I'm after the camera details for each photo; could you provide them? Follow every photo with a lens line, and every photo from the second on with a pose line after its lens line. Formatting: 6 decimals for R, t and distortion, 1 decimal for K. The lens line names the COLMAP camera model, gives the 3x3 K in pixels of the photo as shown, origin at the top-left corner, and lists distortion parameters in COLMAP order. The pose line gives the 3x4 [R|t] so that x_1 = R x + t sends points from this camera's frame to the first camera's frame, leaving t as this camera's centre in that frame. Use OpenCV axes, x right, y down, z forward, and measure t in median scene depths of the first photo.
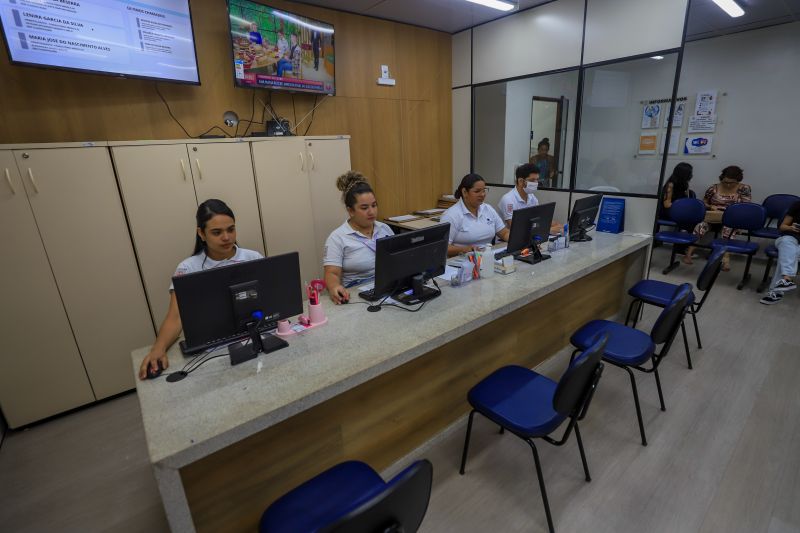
lens RADIAL K [[378.7, 0, 400.0], [0, 378.7, 266.5], [0, 0, 1]] dist [-0.055815, 0.020379]
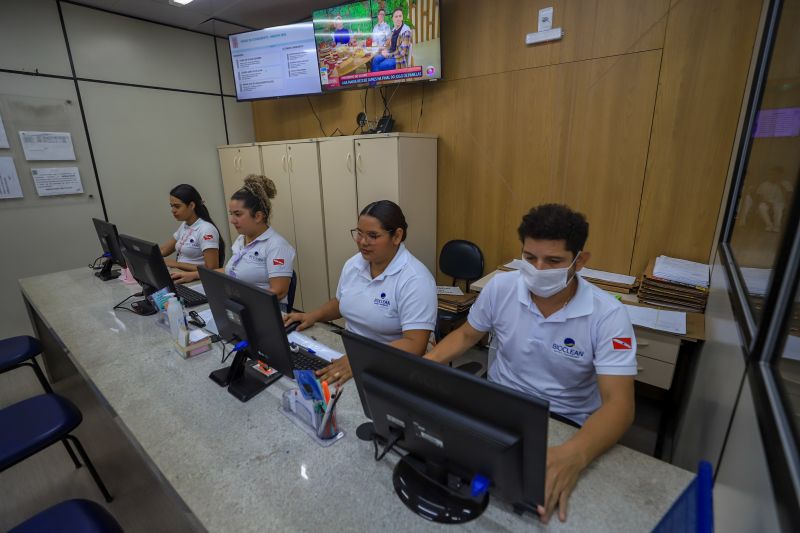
lens RADIAL K [[378.7, 0, 400.0], [0, 378.7, 266.5], [0, 0, 1]] dist [-0.055815, 0.020379]
pose [[0.193369, 0.330515, -0.923779, 0.703516], [-0.279783, 0.921031, 0.270967, -0.313508], [0.940388, 0.206061, 0.270571, 0.864436]]
